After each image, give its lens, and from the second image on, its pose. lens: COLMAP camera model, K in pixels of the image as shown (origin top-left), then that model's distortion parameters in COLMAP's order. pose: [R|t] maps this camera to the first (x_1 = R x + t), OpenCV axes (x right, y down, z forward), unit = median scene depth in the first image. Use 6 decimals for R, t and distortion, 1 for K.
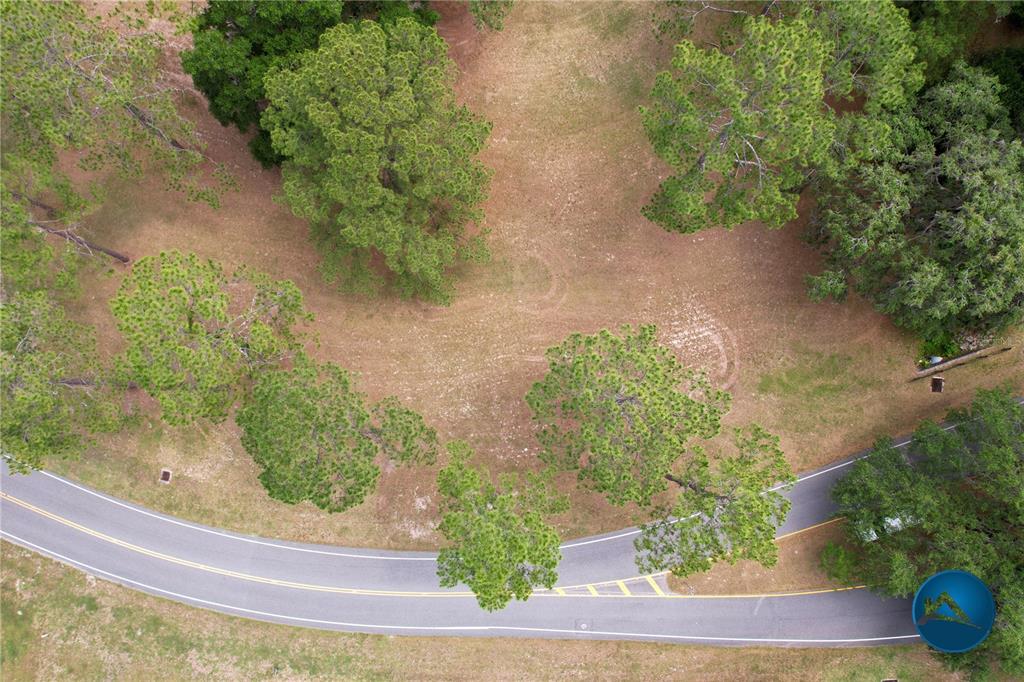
lens RADIAL K [[658.5, 0, 515.0], [0, 658.5, 341.7], [0, 0, 1]] dist [-0.060925, 0.064119]
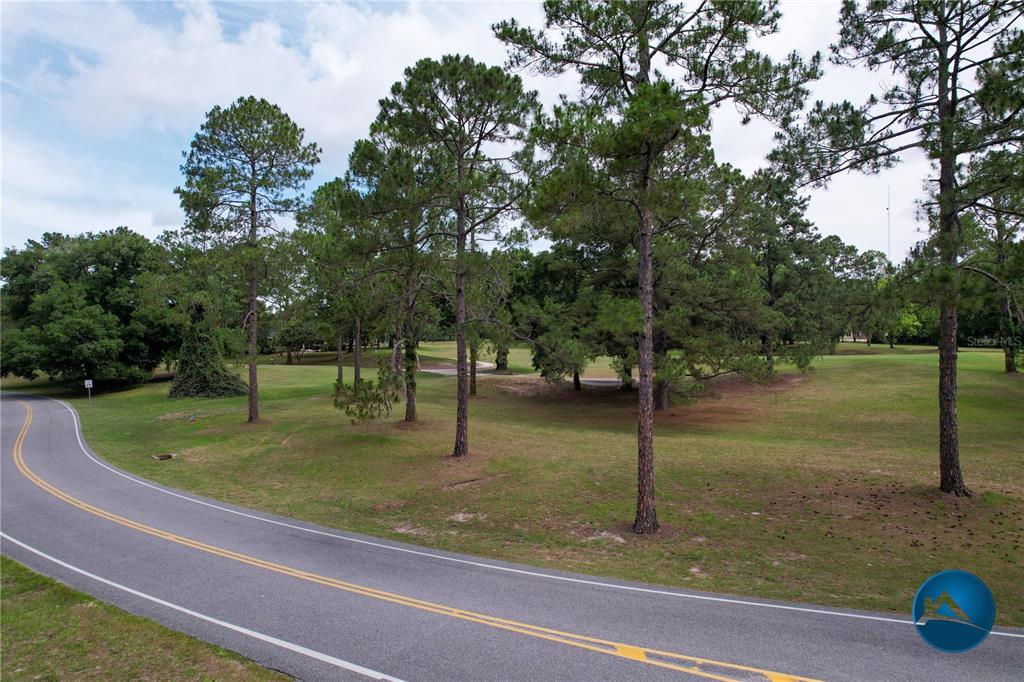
lens RADIAL K [[658.5, 0, 520.0], [0, 658.5, 340.6], [0, 0, 1]] dist [-0.060925, 0.064119]
pose [[0.856267, -0.008612, -0.516461, 0.101334], [-0.512744, 0.106707, -0.851884, 0.574042], [0.062447, 0.994253, 0.086954, 0.870411]]
